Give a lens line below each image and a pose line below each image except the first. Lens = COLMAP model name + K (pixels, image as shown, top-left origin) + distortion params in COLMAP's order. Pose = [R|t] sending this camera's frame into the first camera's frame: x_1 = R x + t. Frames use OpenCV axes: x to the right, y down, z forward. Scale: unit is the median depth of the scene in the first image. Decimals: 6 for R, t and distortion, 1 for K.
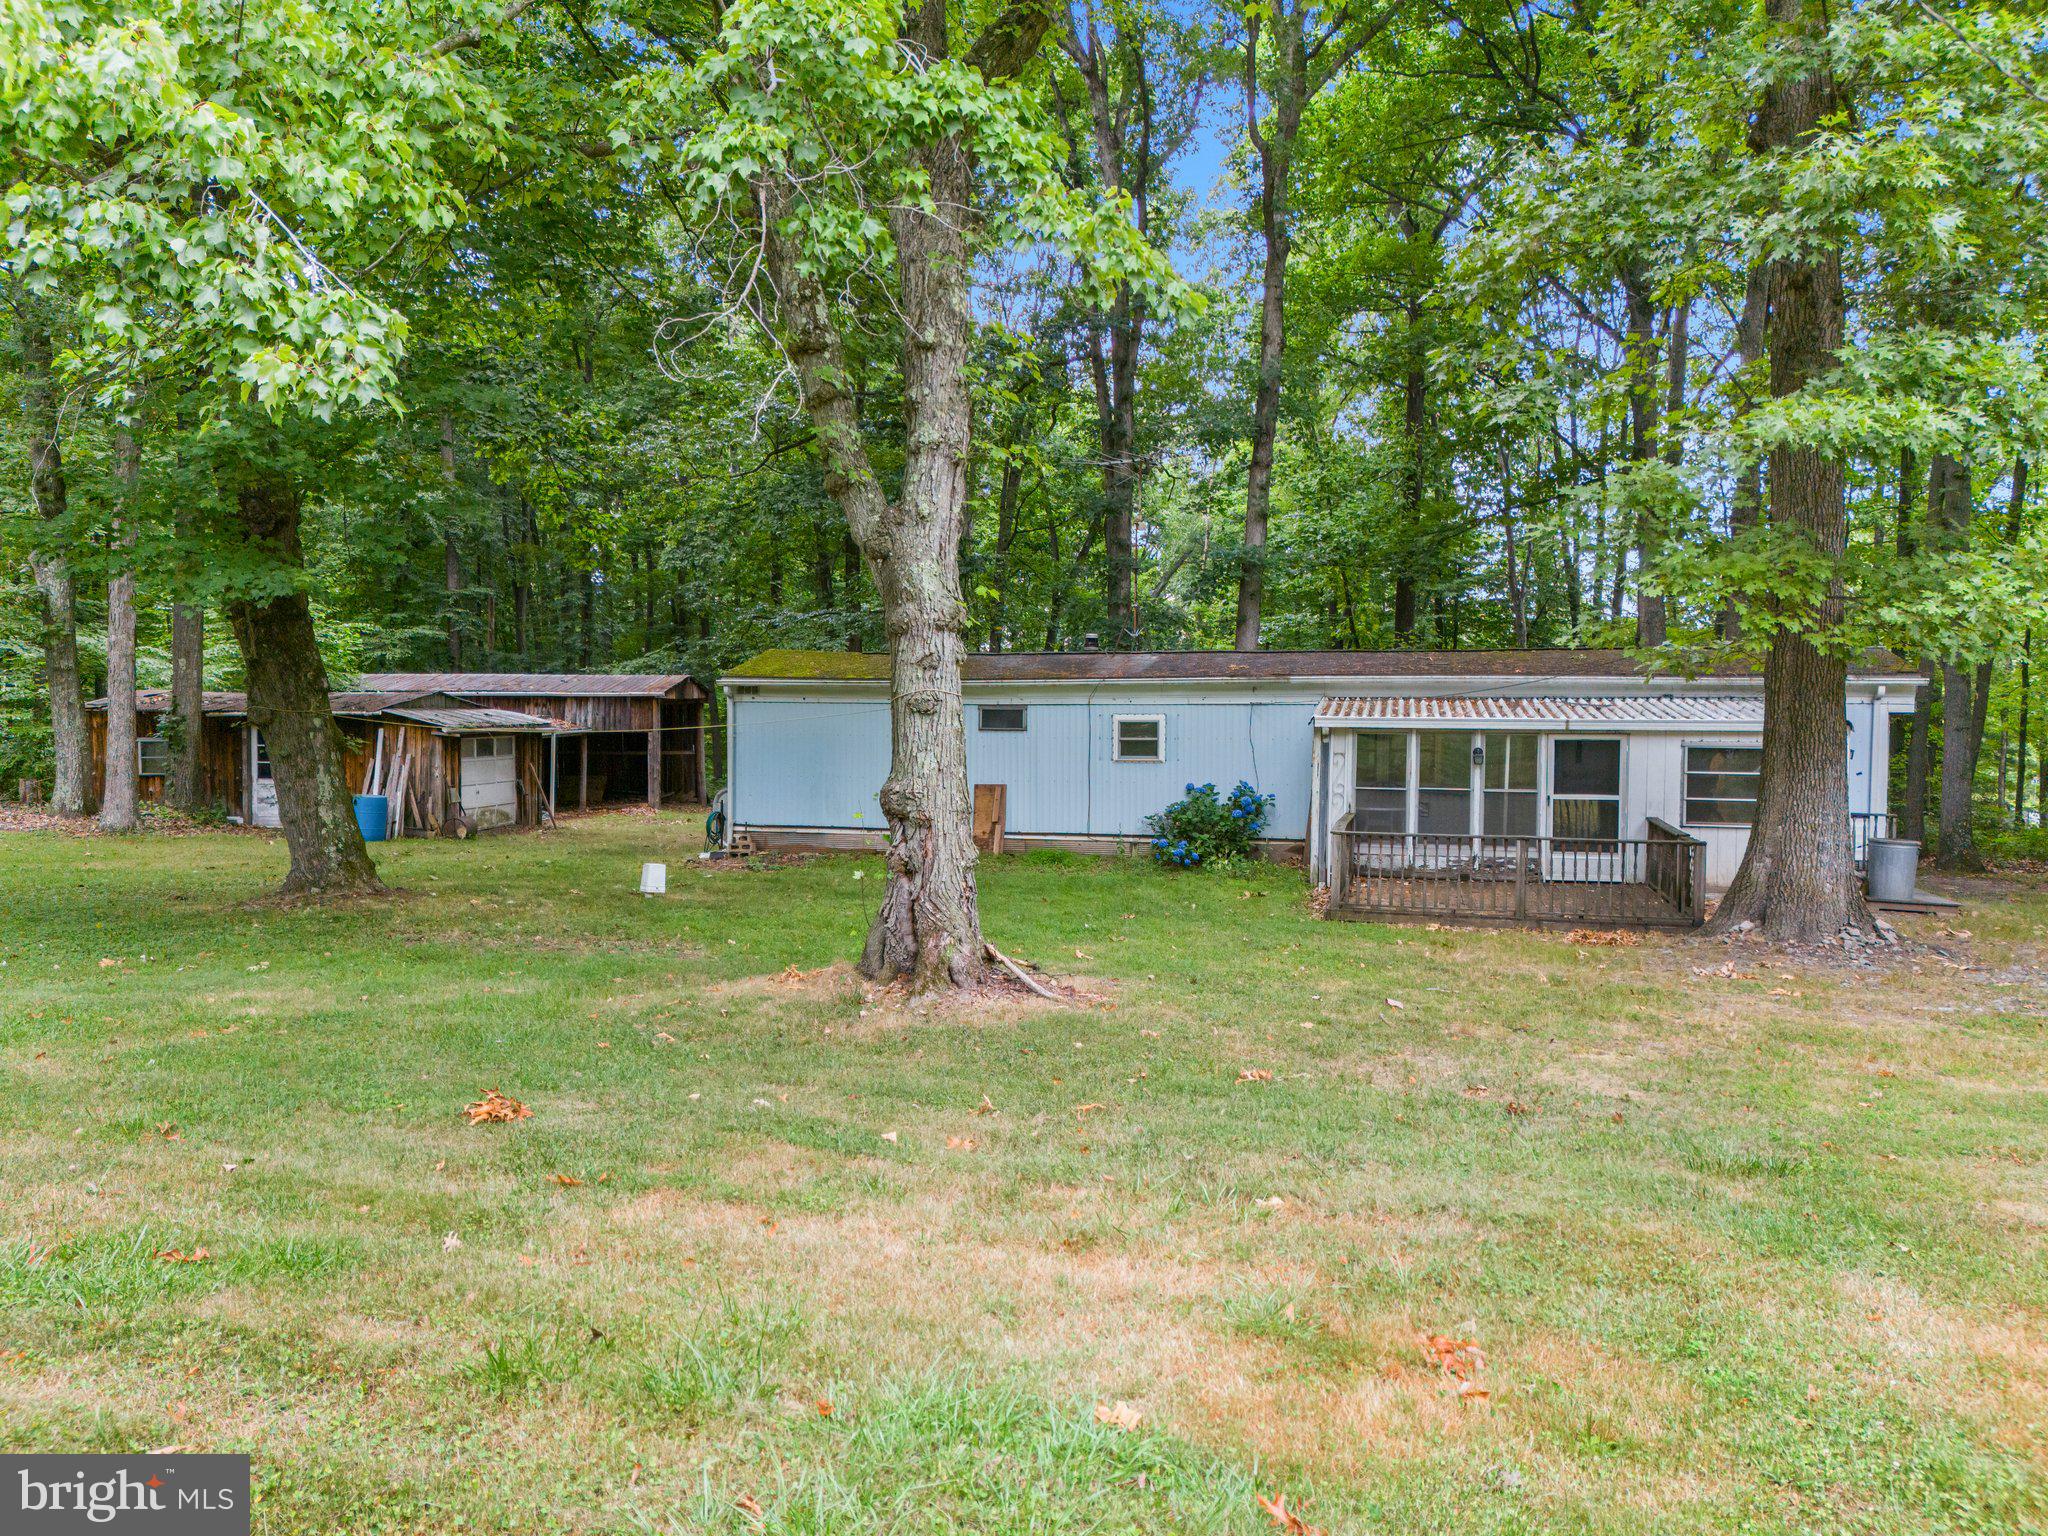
lens RADIAL K [[1566.2, 0, 1021.0], [0, 1566.2, 736.1], [0, 0, 1]] dist [0.041200, -0.012814]
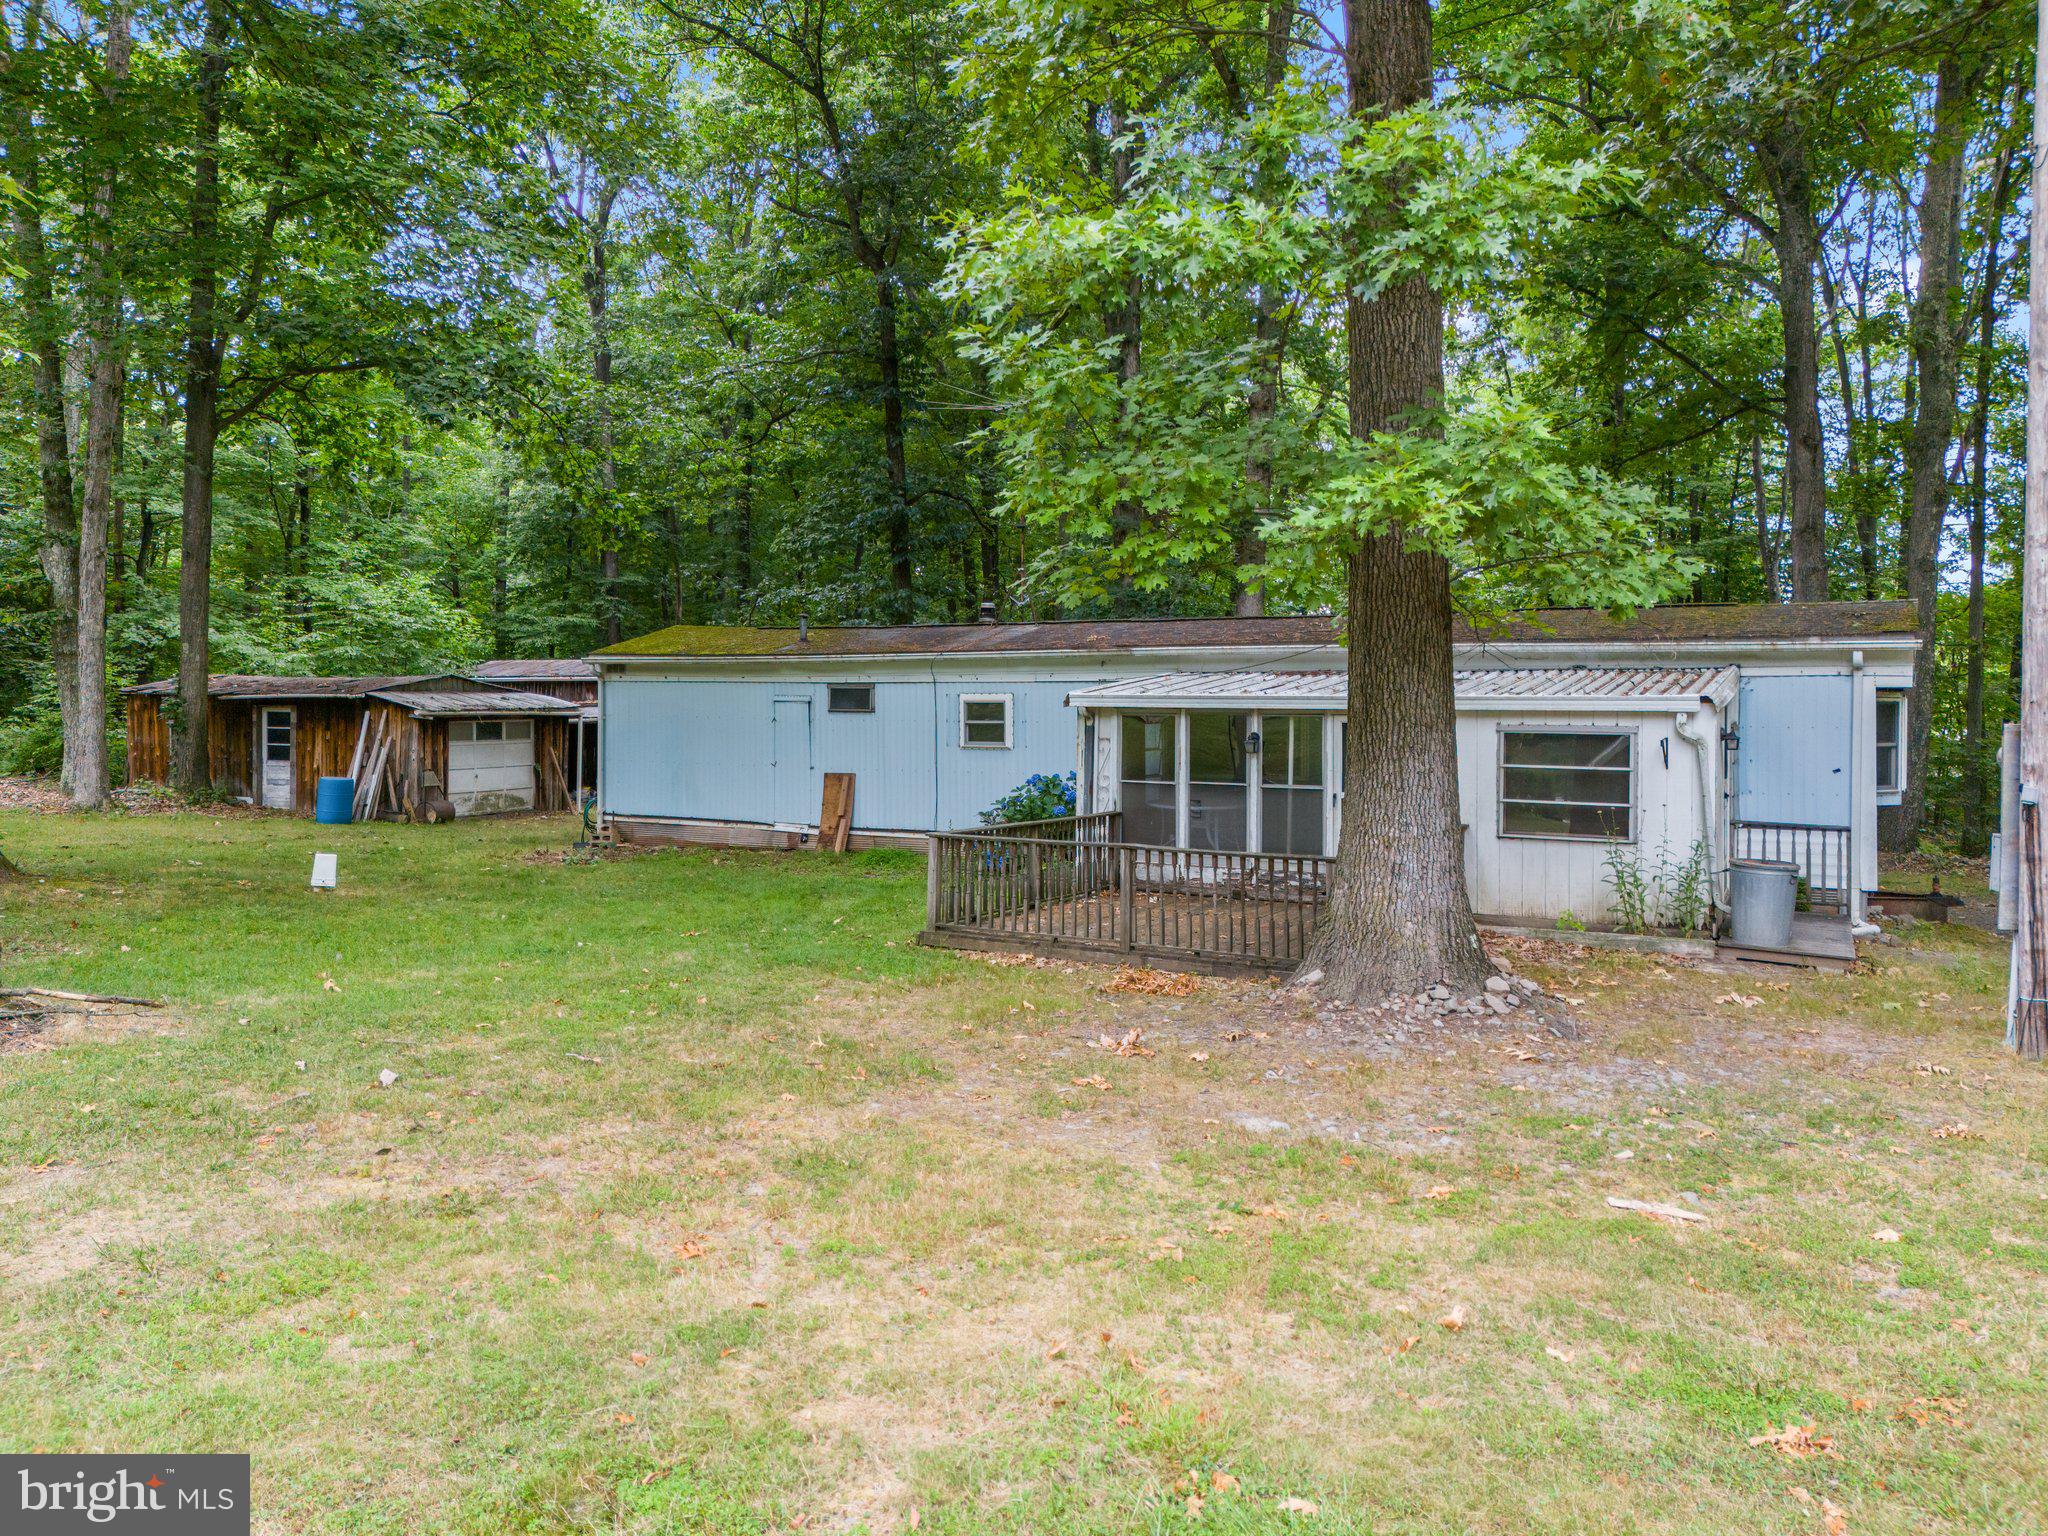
lens RADIAL K [[1566.2, 0, 1021.0], [0, 1566.2, 736.1], [0, 0, 1]] dist [0.041200, -0.012814]
pose [[0.968196, 0.005700, -0.250129, 0.305309], [-0.004488, 0.999975, 0.005415, 0.004644], [0.250153, -0.004121, 0.968197, 0.169201]]
